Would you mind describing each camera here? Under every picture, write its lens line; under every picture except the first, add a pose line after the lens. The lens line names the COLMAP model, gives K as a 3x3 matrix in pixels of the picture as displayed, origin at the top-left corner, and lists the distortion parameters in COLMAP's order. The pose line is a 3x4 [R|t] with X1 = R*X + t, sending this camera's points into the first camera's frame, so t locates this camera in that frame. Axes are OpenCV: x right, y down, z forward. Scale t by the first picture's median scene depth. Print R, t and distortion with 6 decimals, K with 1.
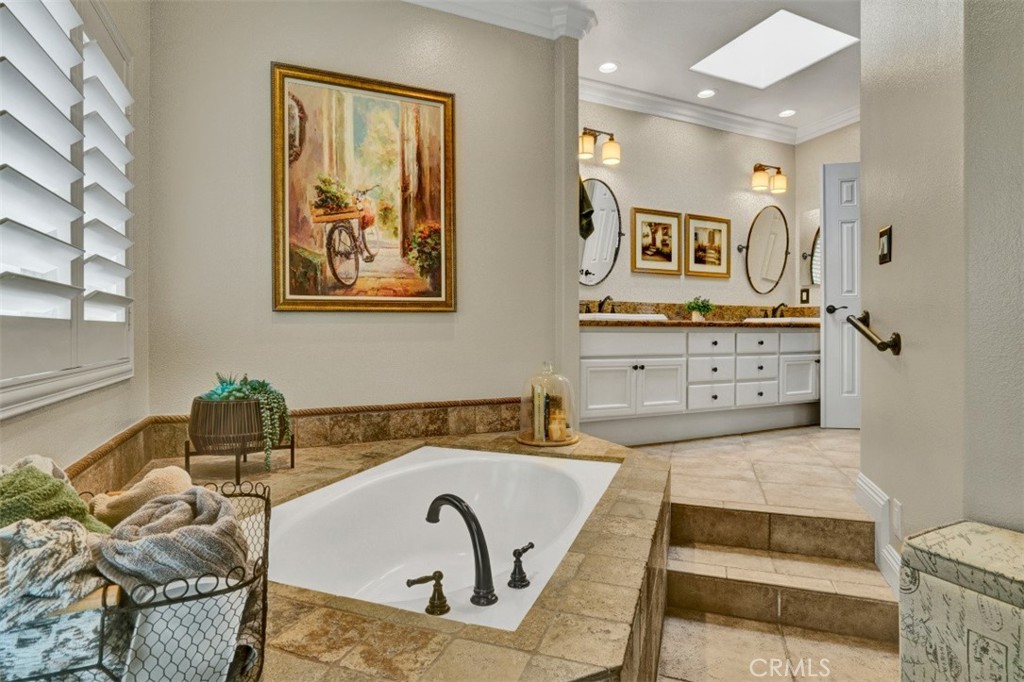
lens RADIAL K [[508.0, 0, 504.5], [0, 508.0, 339.2], [0, 0, 1]] dist [-0.035412, 0.011435]
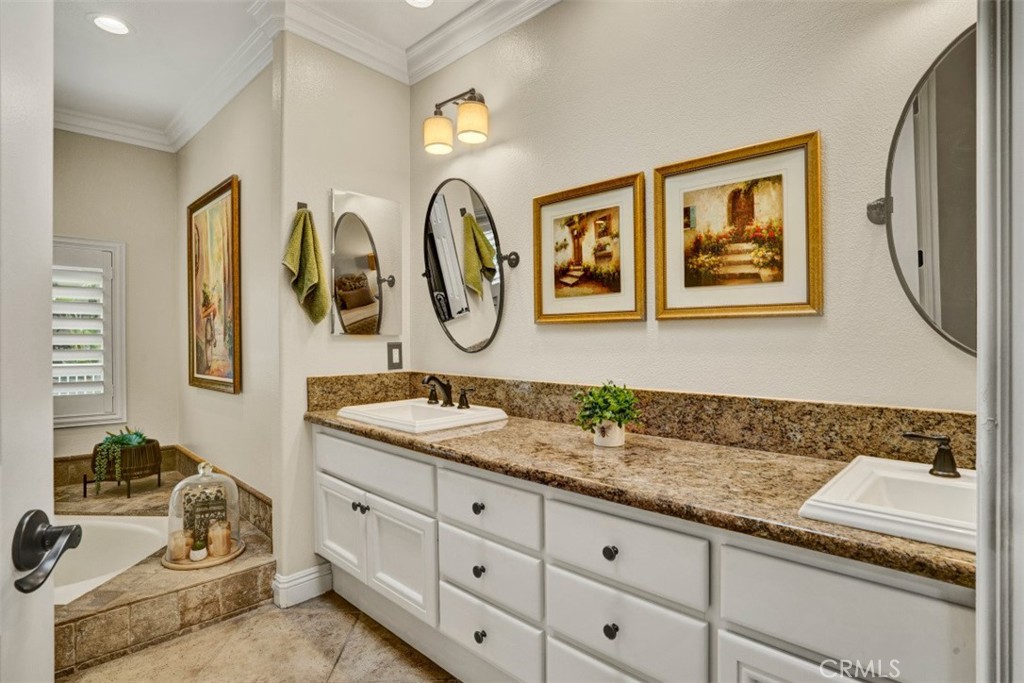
lens RADIAL K [[508.0, 0, 510.2], [0, 508.0, 345.3], [0, 0, 1]] dist [-0.035412, 0.011435]
pose [[0.407007, 0.012798, -0.913336, 0.704768], [-0.007247, 0.999916, 0.010781, -0.113124], [0.913396, 0.002231, 0.407065, 0.748684]]
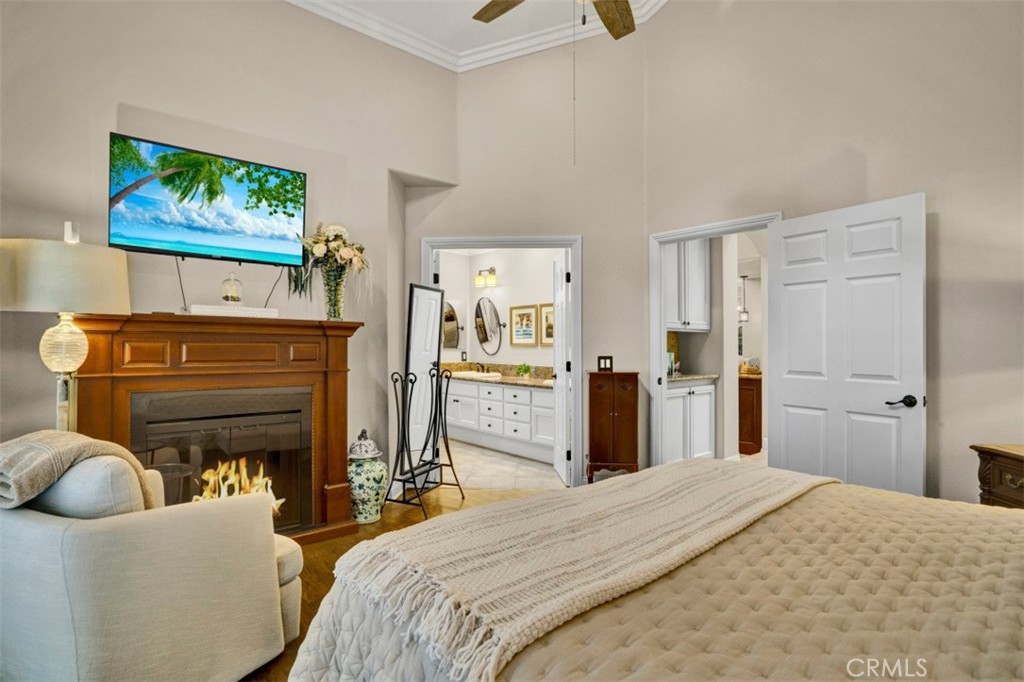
lens RADIAL K [[508.0, 0, 510.4], [0, 508.0, 343.4], [0, 0, 1]] dist [-0.035412, 0.011435]
pose [[0.331650, 0.000556, -0.943402, 1.772236], [-0.012071, 0.999920, -0.003654, -0.132272], [0.943325, 0.012600, 0.331631, 0.444046]]
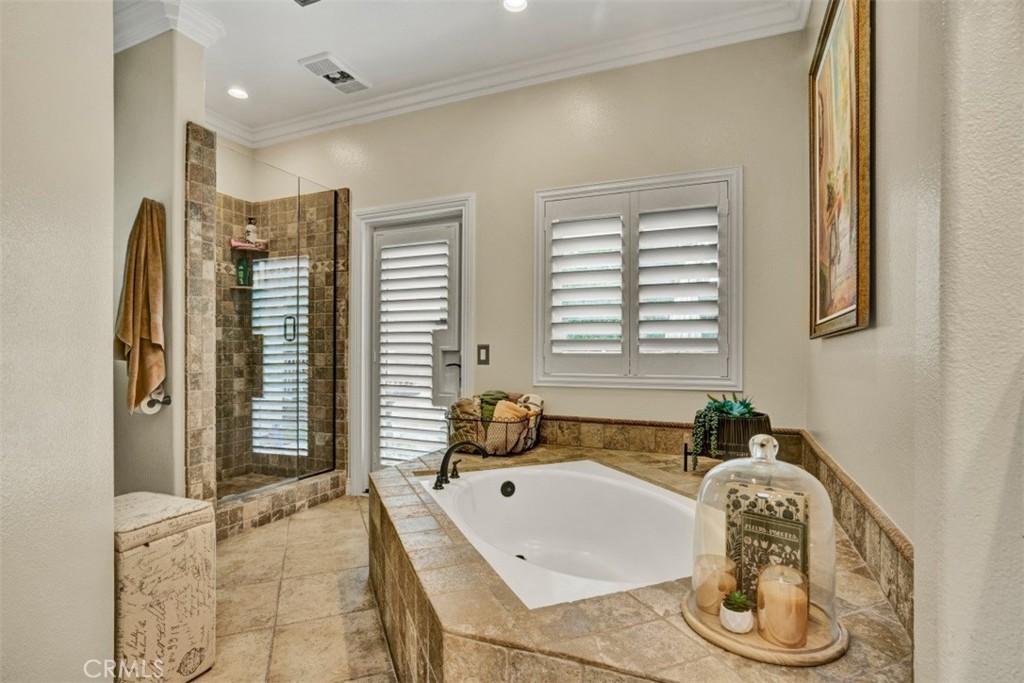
lens RADIAL K [[508.0, 0, 513.1], [0, 508.0, 357.8], [0, 0, 1]] dist [-0.035412, 0.011435]
pose [[-0.708894, 0.013389, -0.705188, 0.352704], [0.002179, 0.999857, 0.016793, -0.022612], [0.705312, 0.010368, -0.708821, 0.762711]]
